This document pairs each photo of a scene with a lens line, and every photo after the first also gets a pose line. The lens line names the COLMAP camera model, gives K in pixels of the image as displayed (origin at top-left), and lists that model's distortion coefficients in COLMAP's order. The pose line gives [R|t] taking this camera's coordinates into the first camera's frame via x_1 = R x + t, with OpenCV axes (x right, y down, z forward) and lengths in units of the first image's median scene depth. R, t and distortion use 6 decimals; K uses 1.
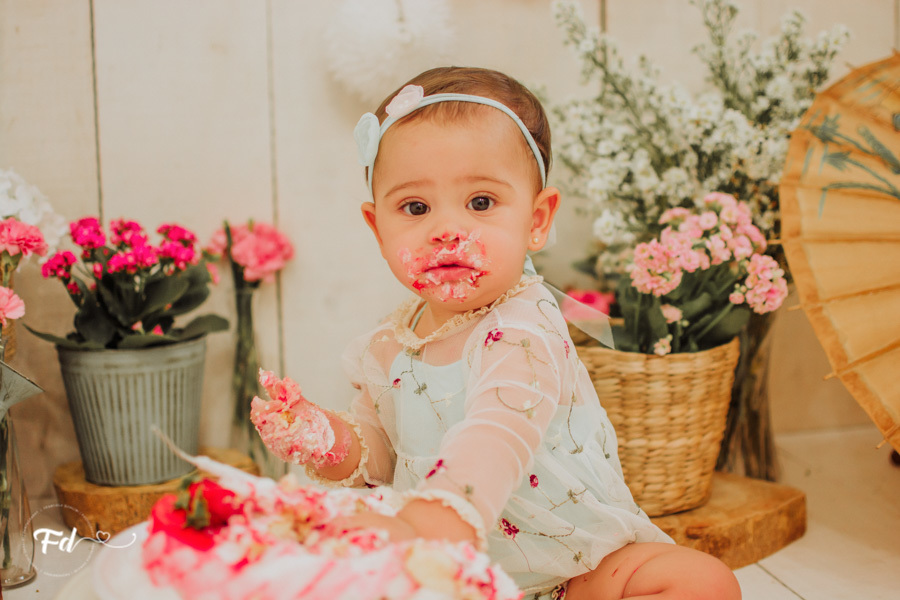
lens RADIAL K [[1387.8, 0, 444.5], [0, 1387.8, 287.3], [0, 0, 1]] dist [-0.173165, 0.000000]
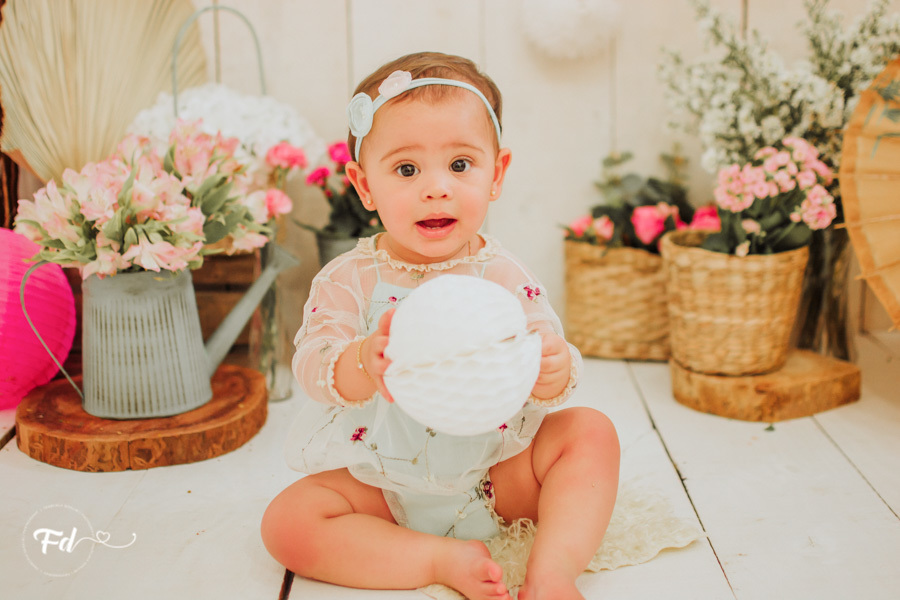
lens RADIAL K [[1387.8, 0, 455.4], [0, 1387.8, 294.1], [0, 0, 1]] dist [-0.173165, 0.000000]
pose [[0.979855, 0.045791, -0.194389, 0.137891], [-0.031659, 0.996666, 0.075194, -0.006828], [0.197184, -0.067525, 0.978038, -0.363764]]
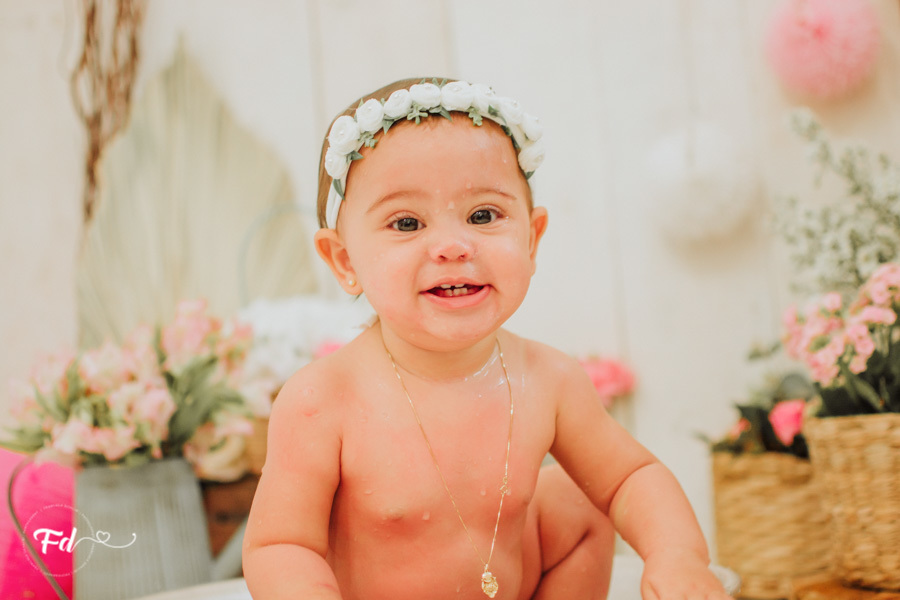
lens RADIAL K [[1387.8, 0, 448.8], [0, 1387.8, 306.0], [0, 0, 1]] dist [-0.173165, 0.000000]
pose [[0.840069, -0.084550, -0.535850, 0.433957], [-0.017629, 0.983003, -0.182742, 0.143981], [0.542193, 0.162963, 0.824299, 0.002492]]
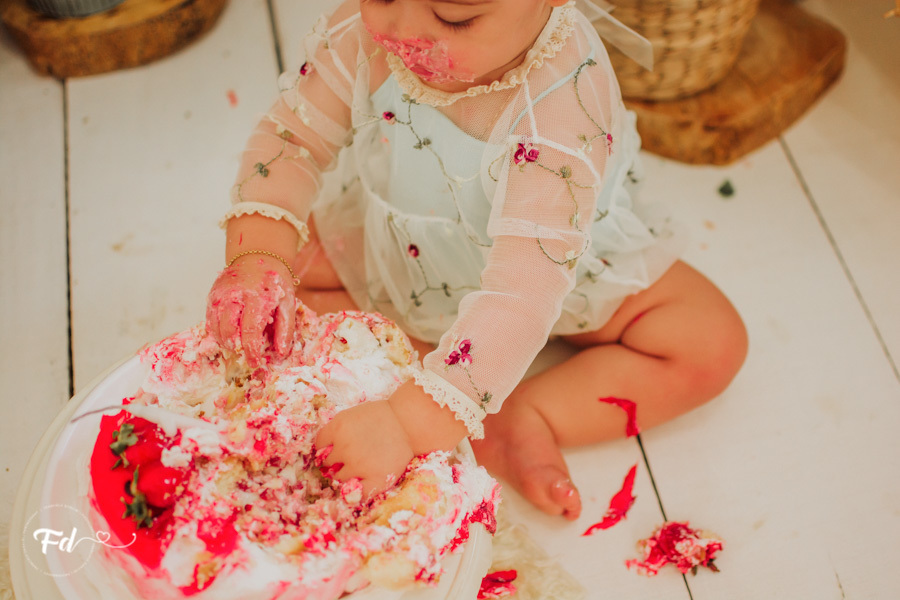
lens RADIAL K [[1387.8, 0, 453.9], [0, 1387.8, 300.5], [0, 0, 1]] dist [-0.173165, 0.000000]
pose [[0.999487, -0.018484, -0.026158, 0.033524], [0.031380, 0.728766, 0.684044, -0.335382], [0.006419, -0.684514, 0.728972, 0.259373]]
